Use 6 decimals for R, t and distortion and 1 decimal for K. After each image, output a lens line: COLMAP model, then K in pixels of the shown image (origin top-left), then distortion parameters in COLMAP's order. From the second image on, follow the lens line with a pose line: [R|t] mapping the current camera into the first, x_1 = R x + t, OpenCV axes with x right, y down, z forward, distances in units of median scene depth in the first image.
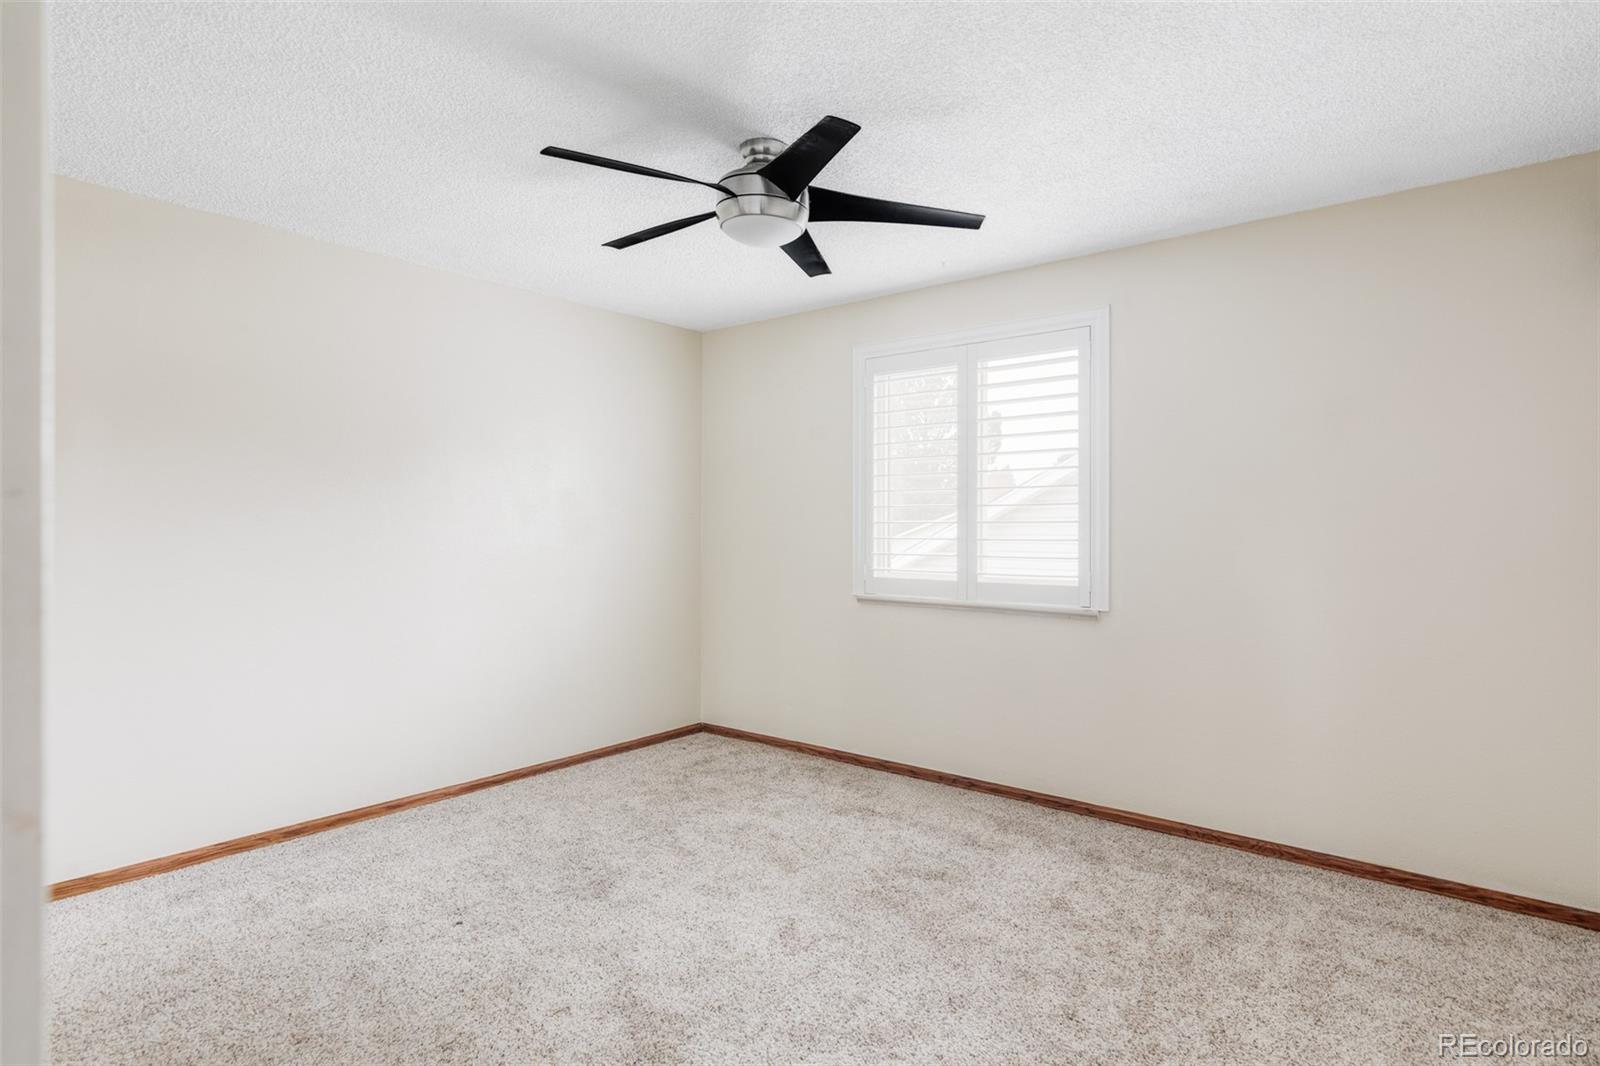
lens RADIAL K [[844.4, 0, 798.9], [0, 844.4, 525.6], [0, 0, 1]] dist [-0.001530, 0.002611]
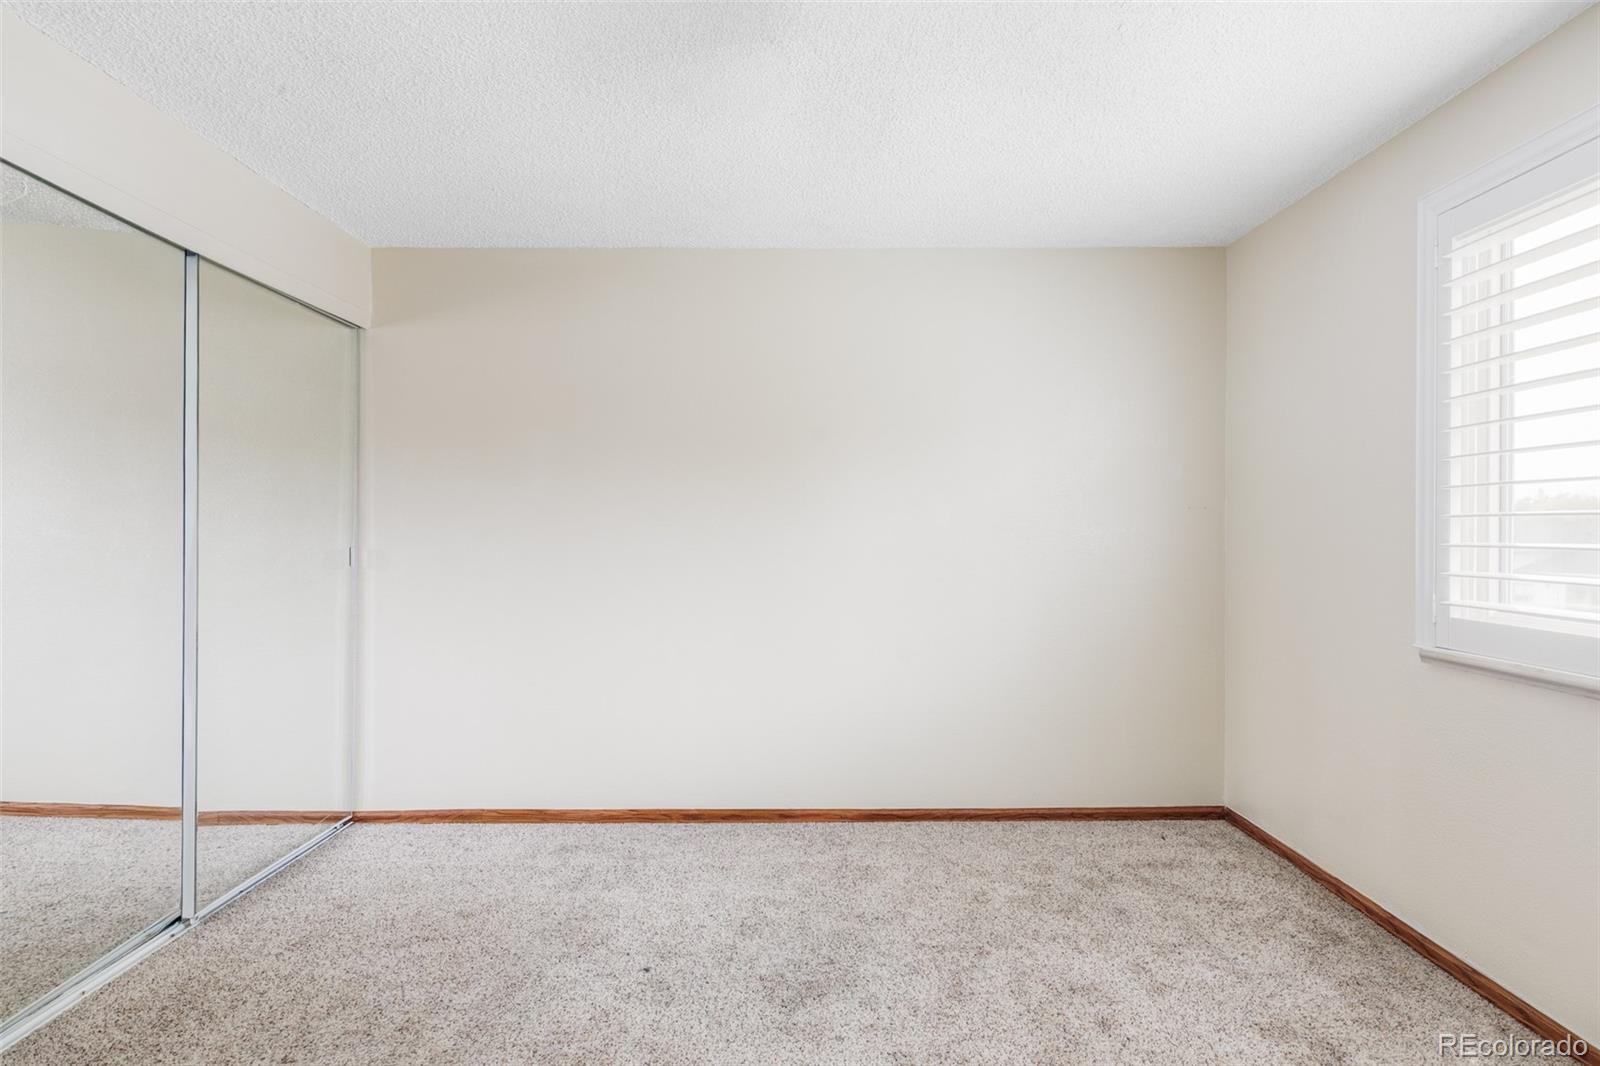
lens RADIAL K [[844.4, 0, 802.8], [0, 844.4, 541.4], [0, 0, 1]] dist [-0.001530, 0.002611]
pose [[0.644822, 0.009677, -0.764271, 0.271664], [-0.000354, 0.999924, 0.012362, 0.006665], [0.764333, -0.007701, 0.644776, 0.399598]]
